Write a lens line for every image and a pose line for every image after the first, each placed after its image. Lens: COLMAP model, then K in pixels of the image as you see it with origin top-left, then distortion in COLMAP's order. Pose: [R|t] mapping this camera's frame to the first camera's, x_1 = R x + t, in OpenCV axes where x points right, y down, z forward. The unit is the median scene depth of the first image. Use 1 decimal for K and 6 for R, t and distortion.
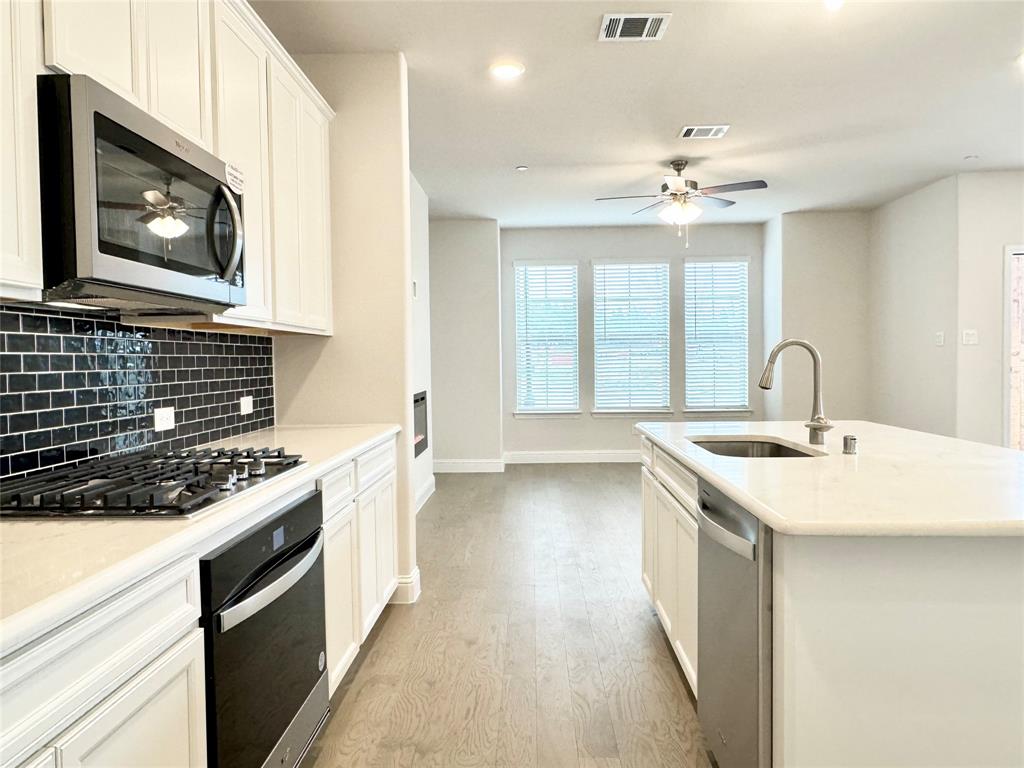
lens RADIAL K [[696.0, 0, 512.0], [0, 696.0, 384.0], [0, 0, 1]] dist [-0.024905, -0.000184]
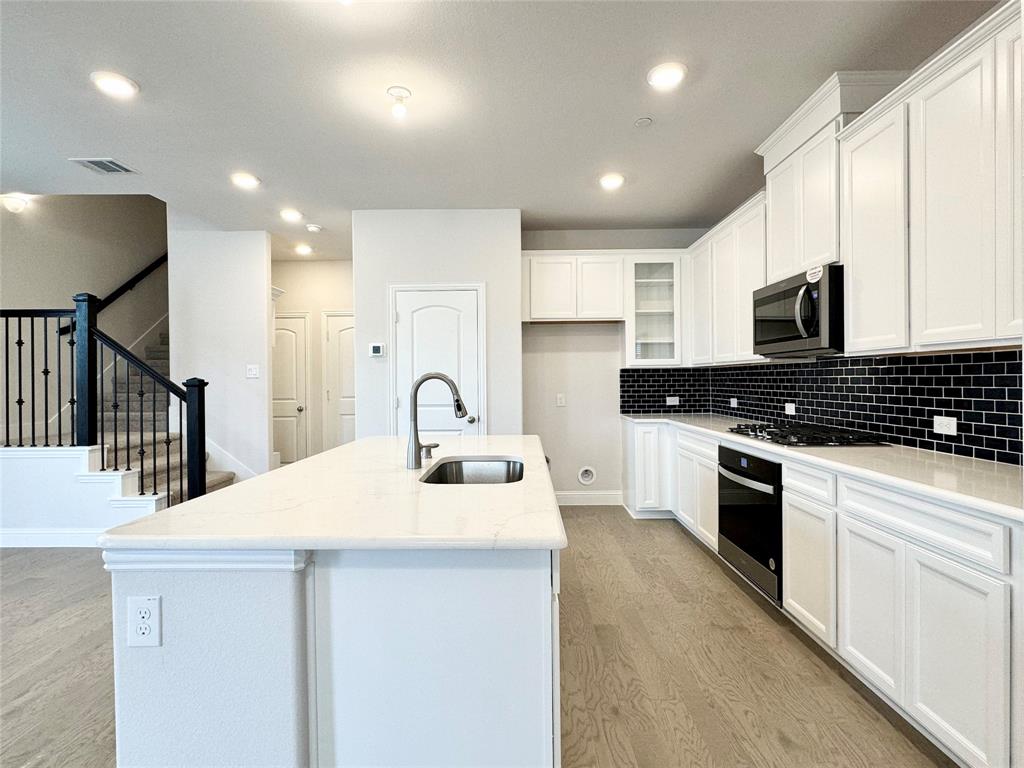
lens RADIAL K [[509.7, 0, 512.0], [0, 509.7, 384.0], [0, 0, 1]] dist [0.002394, -0.000006]
pose [[-0.999593, 0.023937, -0.015496, 0.233659], [0.023260, 0.998826, 0.042499, -0.063405], [0.016495, 0.042121, -0.998976, 1.437342]]
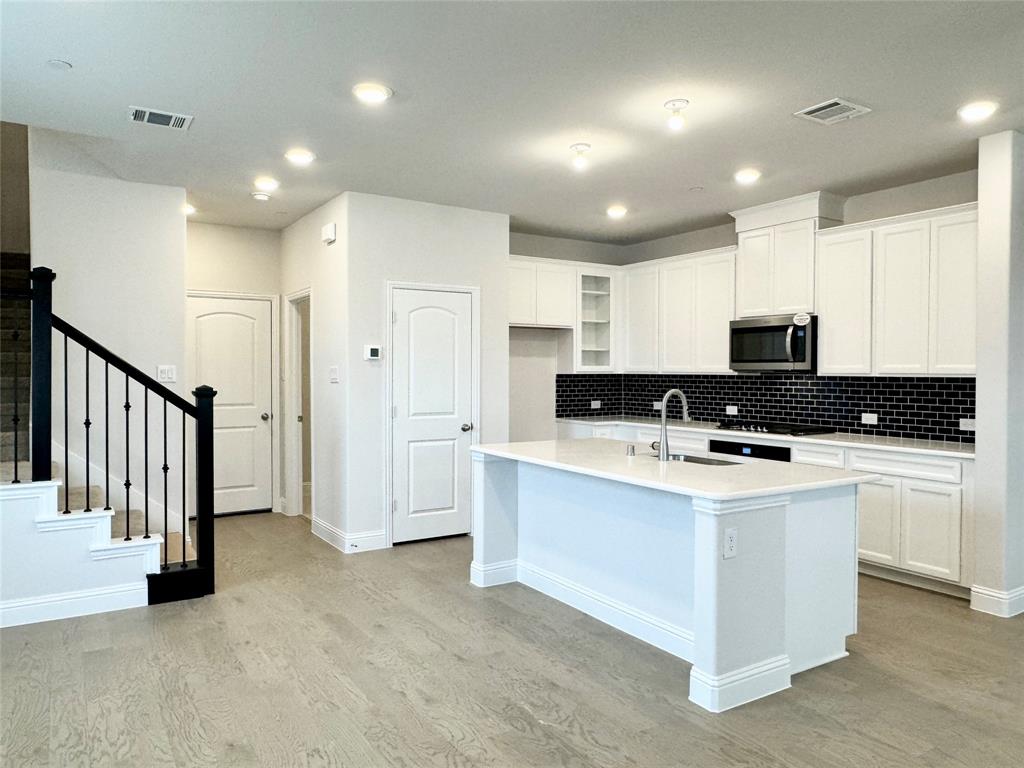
lens RADIAL K [[704.3, 0, 512.0], [0, 704.3, 384.0], [0, 0, 1]] dist [0.000150, 0.002027]
pose [[-0.832747, 0.023332, -0.553161, 1.217998], [-0.009062, 0.998403, 0.055754, -0.126273], [0.553579, 0.051442, -0.831206, 1.639426]]
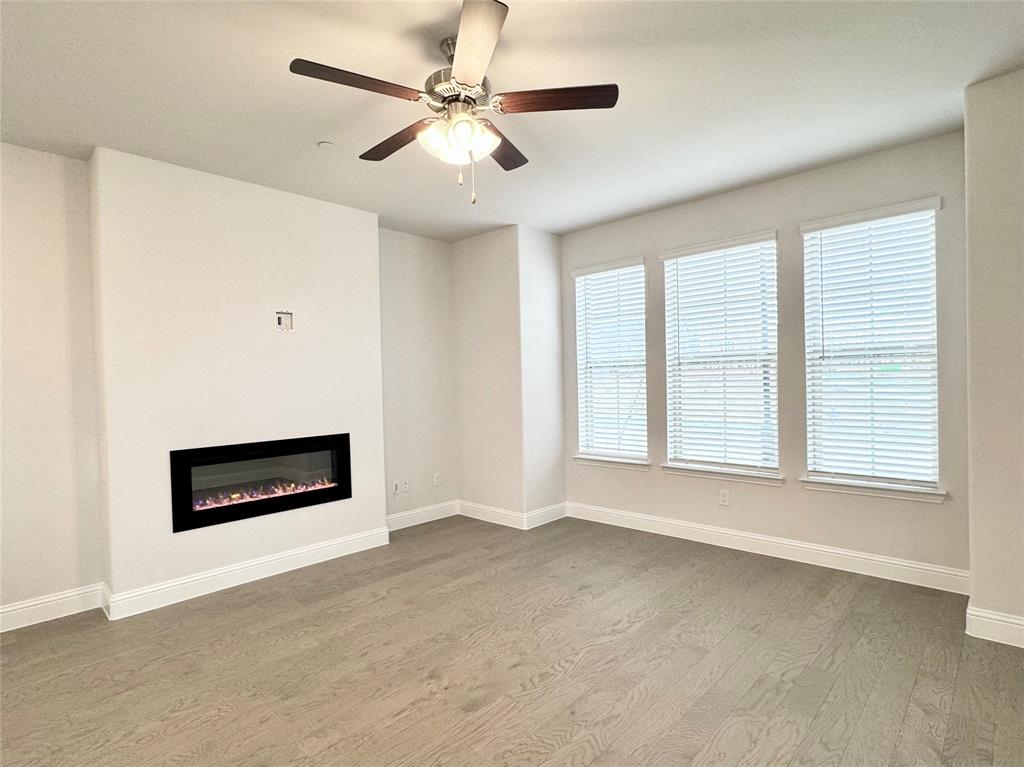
lens RADIAL K [[519.6, 0, 512.0], [0, 519.6, 383.5], [0, 0, 1]] dist [-0.016346, -0.000106]
pose [[0.734777, 0.005496, -0.678287, 0.890943], [-0.011382, 0.999926, -0.004228, -0.098874], [0.678213, 0.010827, 0.734785, 1.225185]]
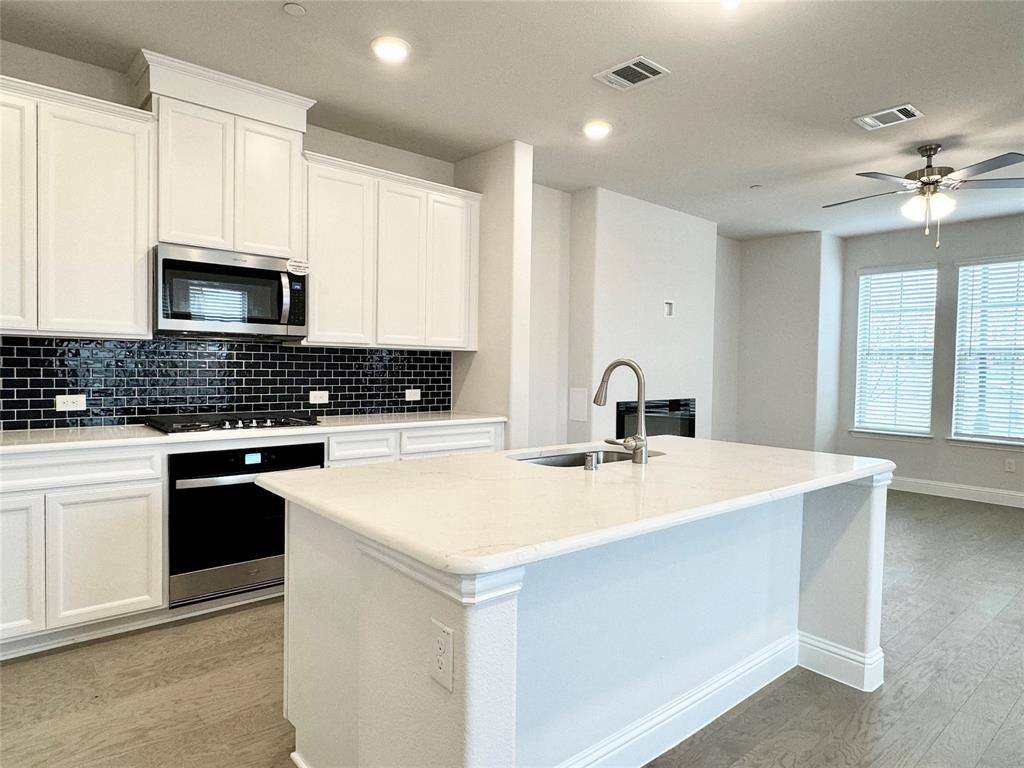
lens RADIAL K [[619.5, 0, 512.0], [0, 619.5, 384.0], [0, 0, 1]] dist [0.001979, -0.000867]
pose [[0.671154, 0.051044, -0.739559, 0.778768], [-0.053492, 0.998361, 0.020362, -0.033330], [0.739386, 0.025894, 0.672784, 0.205470]]
